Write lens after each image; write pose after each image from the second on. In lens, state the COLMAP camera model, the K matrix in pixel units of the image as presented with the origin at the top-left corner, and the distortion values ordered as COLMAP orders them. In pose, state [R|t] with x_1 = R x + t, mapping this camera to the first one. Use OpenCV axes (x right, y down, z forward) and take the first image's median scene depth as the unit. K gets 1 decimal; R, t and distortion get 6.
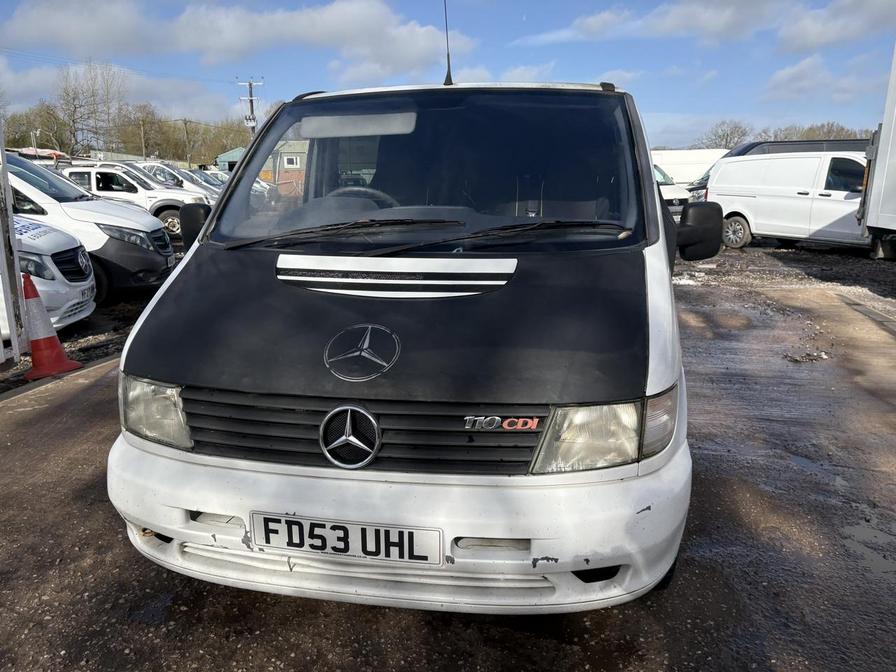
lens RADIAL K [[676.4, 0, 448.7], [0, 676.4, 333.4], [0, 0, 1]] dist [0.041771, -0.051898]
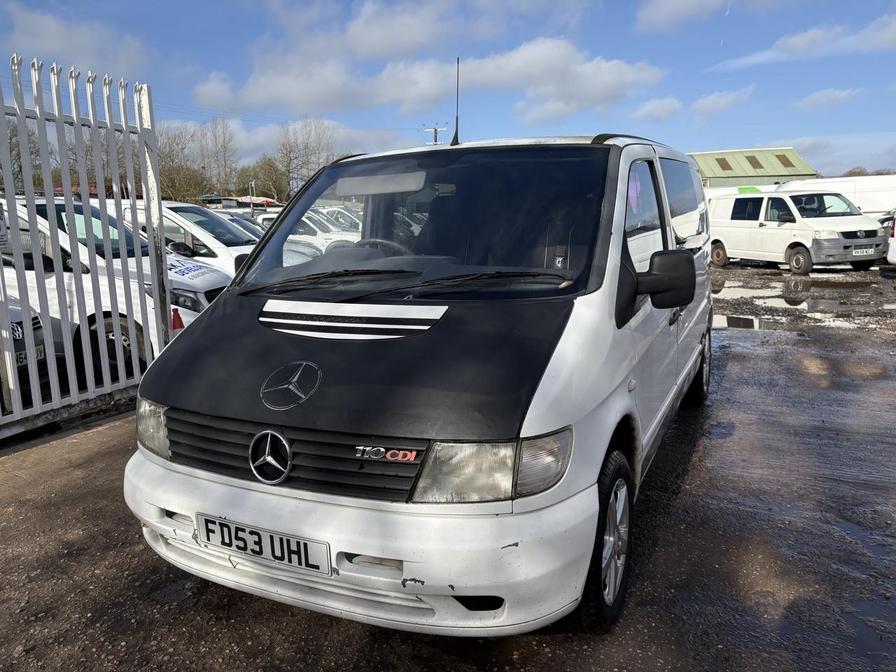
lens RADIAL K [[676.4, 0, 443.6], [0, 676.4, 333.4], [0, 0, 1]] dist [0.041771, -0.051898]
pose [[0.961188, 0.023069, -0.274929, 0.397704], [-0.036674, 0.998338, -0.044449, -0.017355], [0.273446, 0.052806, 0.960437, -0.055808]]
